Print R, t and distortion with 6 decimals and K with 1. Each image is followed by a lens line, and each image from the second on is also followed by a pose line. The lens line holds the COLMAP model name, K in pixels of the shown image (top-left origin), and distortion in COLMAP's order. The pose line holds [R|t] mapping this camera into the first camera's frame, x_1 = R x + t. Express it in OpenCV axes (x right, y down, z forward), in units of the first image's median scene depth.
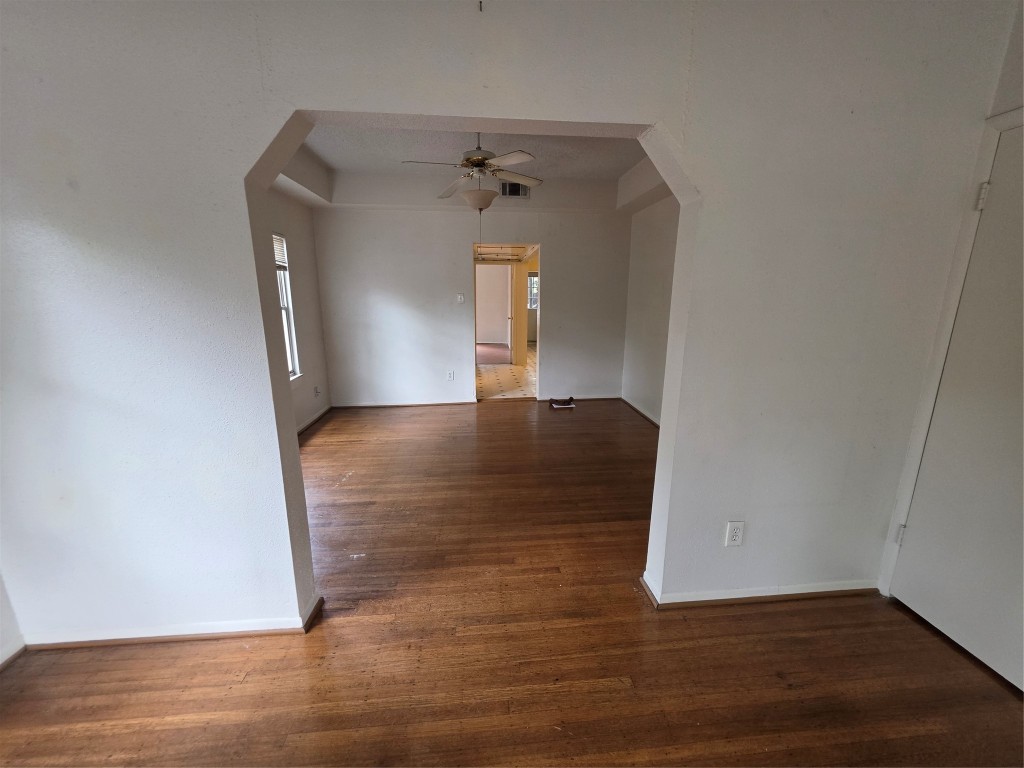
lens RADIAL K [[410.6, 0, 514.8], [0, 410.6, 382.8], [0, 0, 1]] dist [-0.001827, 0.000111]
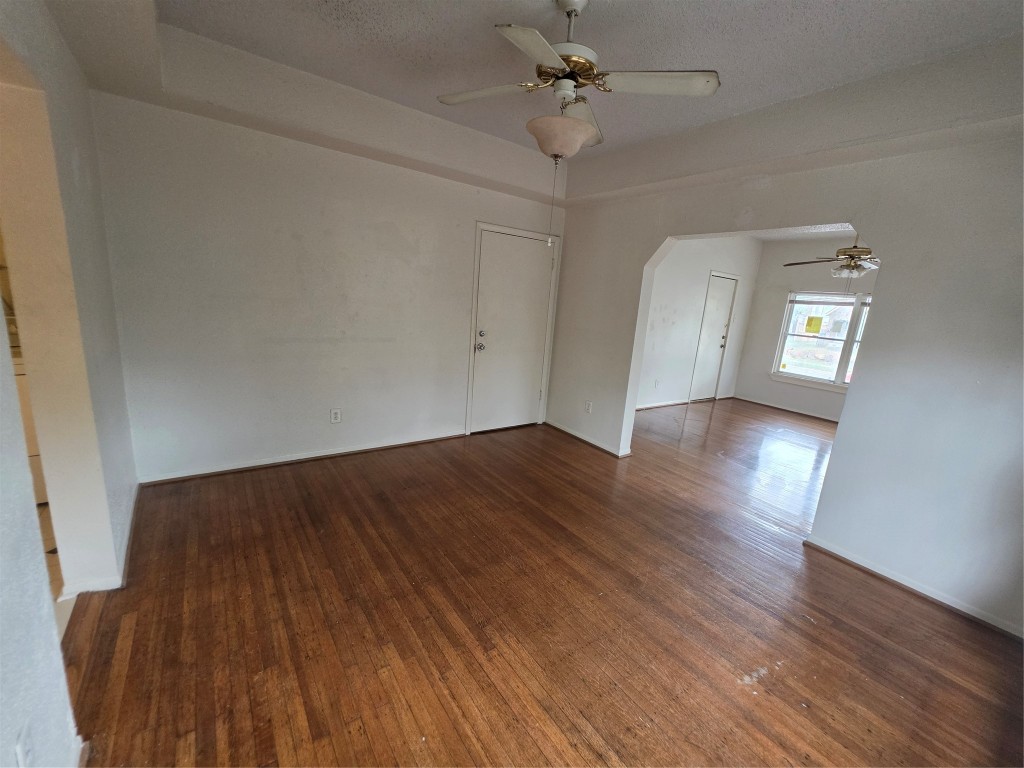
lens RADIAL K [[410.6, 0, 515.8], [0, 410.6, 384.1], [0, 0, 1]] dist [-0.001827, 0.000111]
pose [[-0.514856, -0.223647, 0.827590, -0.862301], [0.106466, 0.941217, 0.320587, -0.455675], [-0.850640, 0.253166, -0.460781, 2.022293]]
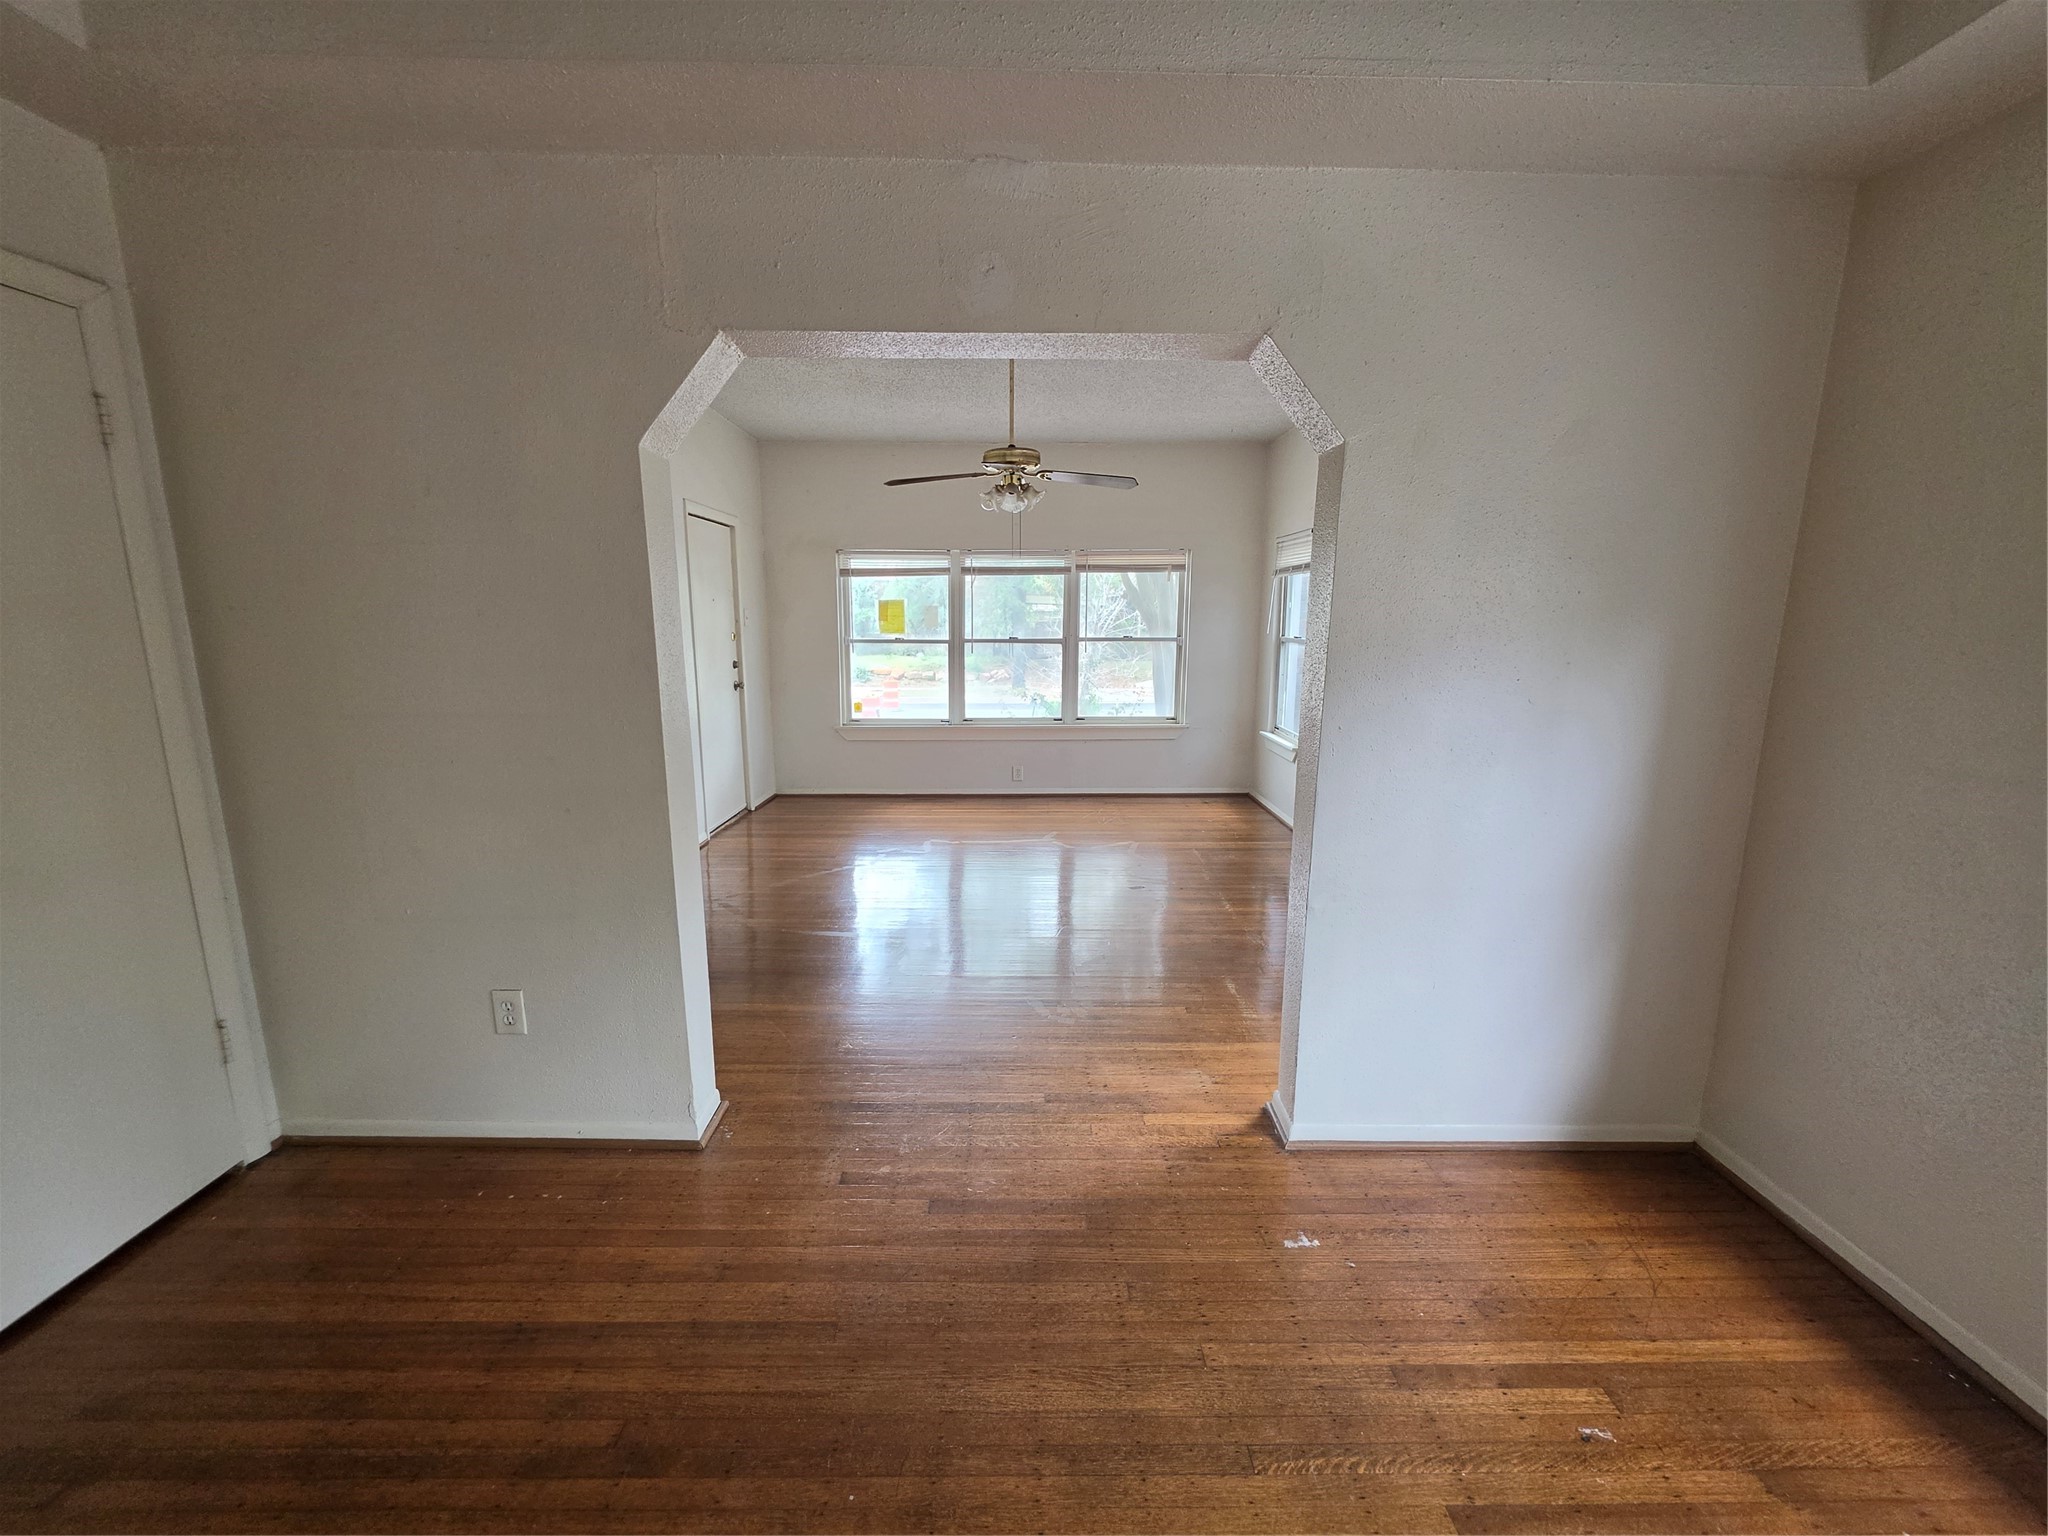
lens RADIAL K [[821.2, 0, 1023.4], [0, 821.2, 768.2], [0, 0, 1]] dist [-0.001827, 0.000111]
pose [[-0.996521, -0.023785, 0.079871, -0.161681], [0.009803, 0.918300, 0.395764, -0.346024], [-0.082759, 0.395170, -0.914872, 1.604183]]
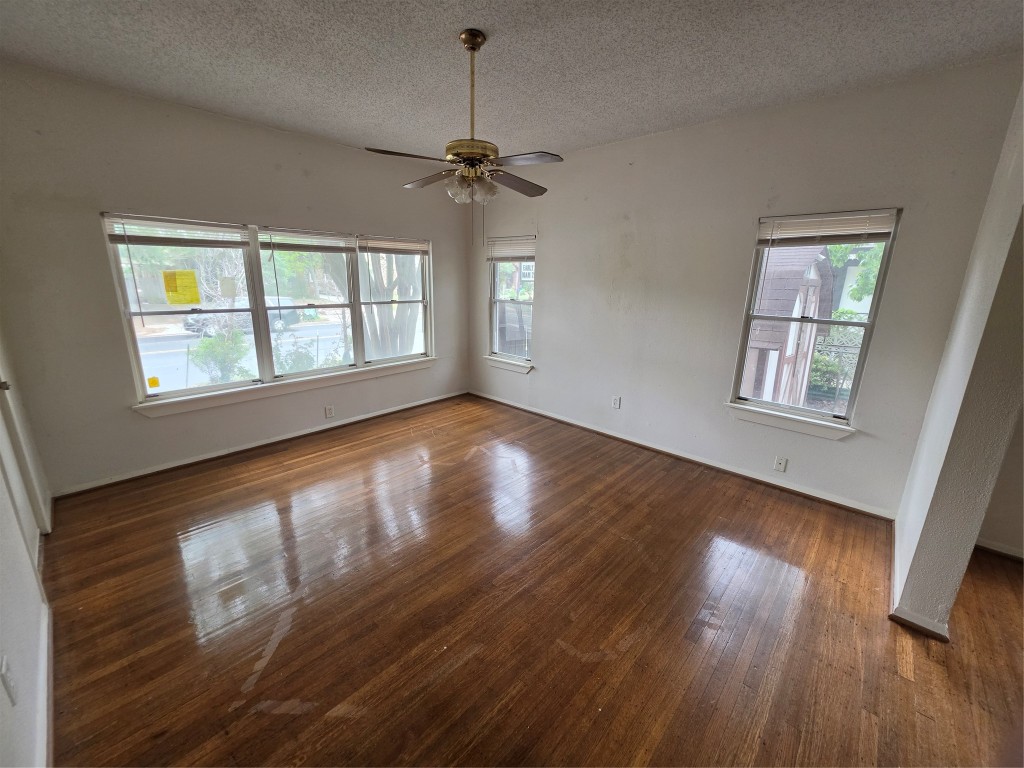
lens RADIAL K [[410.6, 0, 513.6], [0, 410.6, 384.4], [0, 0, 1]] dist [-0.001827, 0.000111]
pose [[-0.739294, 0.152784, -0.655821, 0.674500], [-0.172044, 0.898741, 0.403318, -0.175484], [0.651034, 0.411001, -0.638148, 0.616321]]
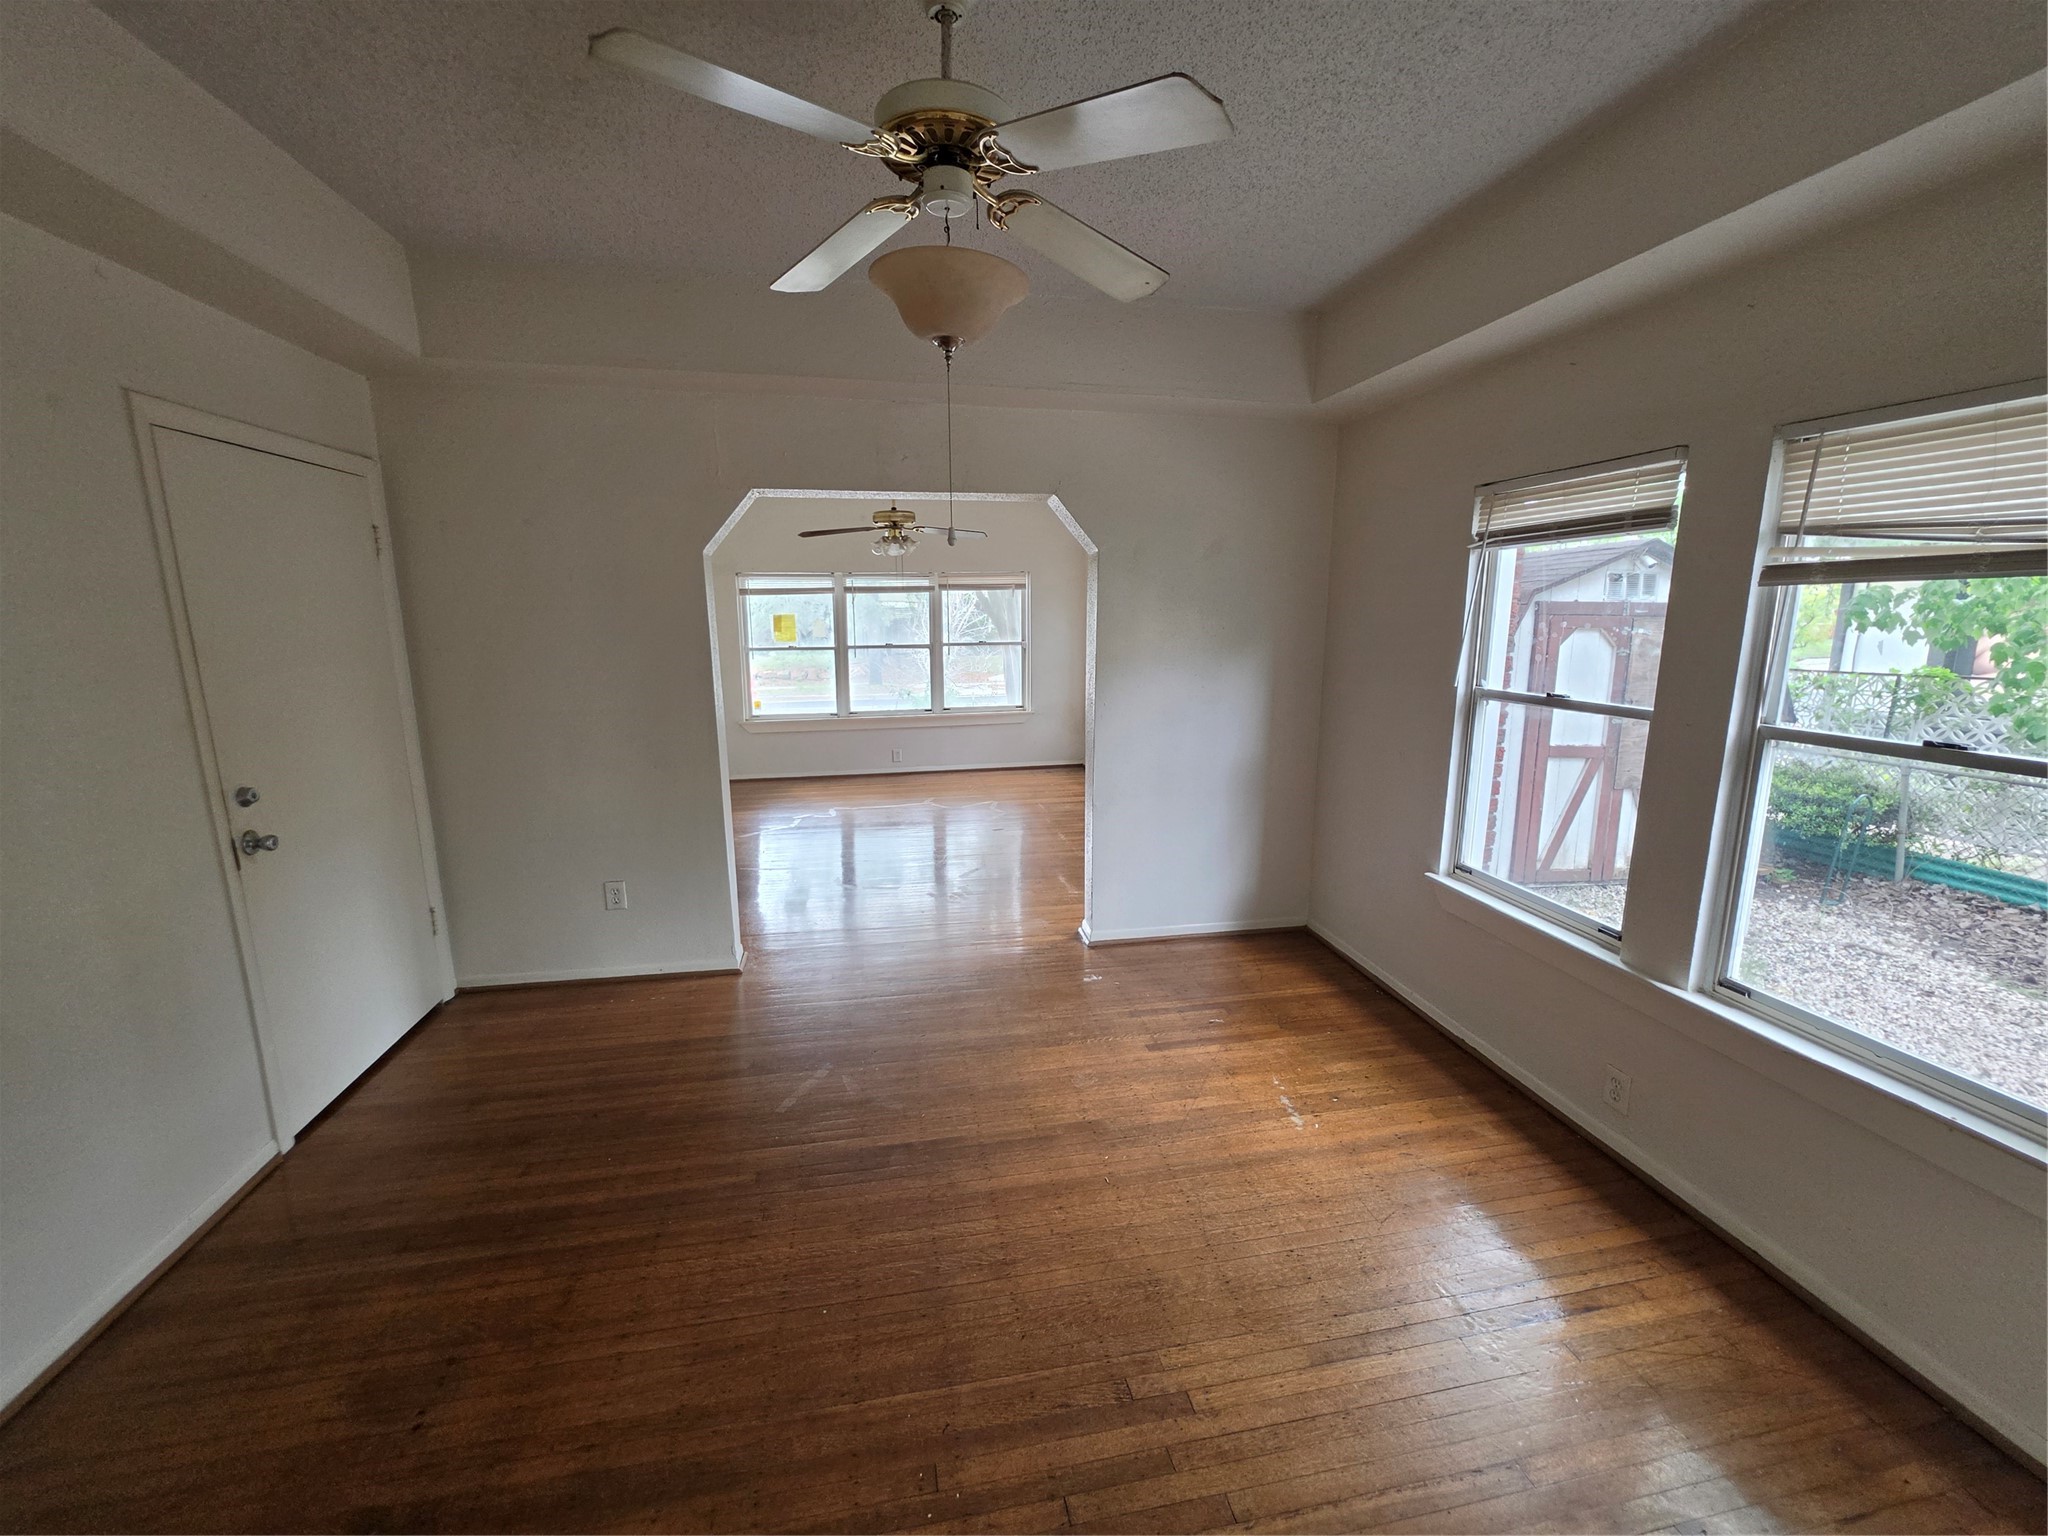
lens RADIAL K [[821.2, 0, 1020.9], [0, 821.2, 772.8], [0, 0, 1]] dist [-0.001827, 0.000111]
pose [[-0.995654, 0.017794, -0.091410, -0.115941], [-0.020894, 0.913867, 0.405476, -0.559957], [0.090752, 0.405624, -0.909524, 2.258938]]
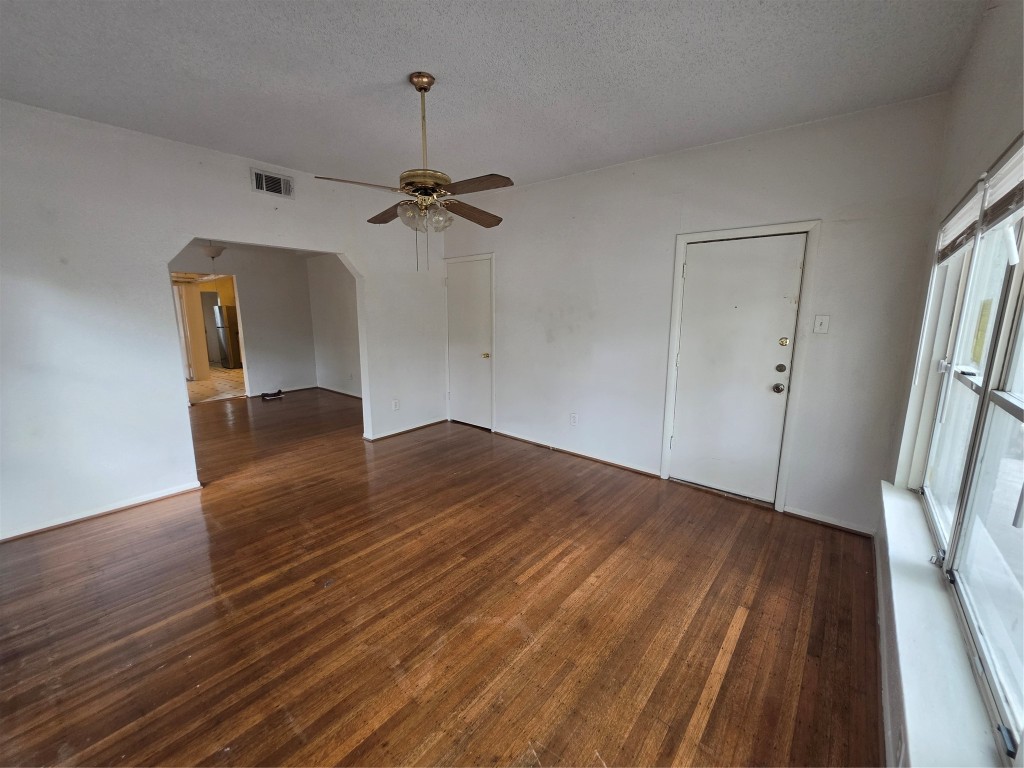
lens RADIAL K [[410.6, 0, 512.4], [0, 410.6, 382.1], [0, 0, 1]] dist [-0.001827, 0.000111]
pose [[0.708818, -0.126702, 0.693919, -0.589816], [0.156482, 0.987469, 0.020459, 0.239438], [-0.687816, 0.094084, 0.719762, -1.130606]]
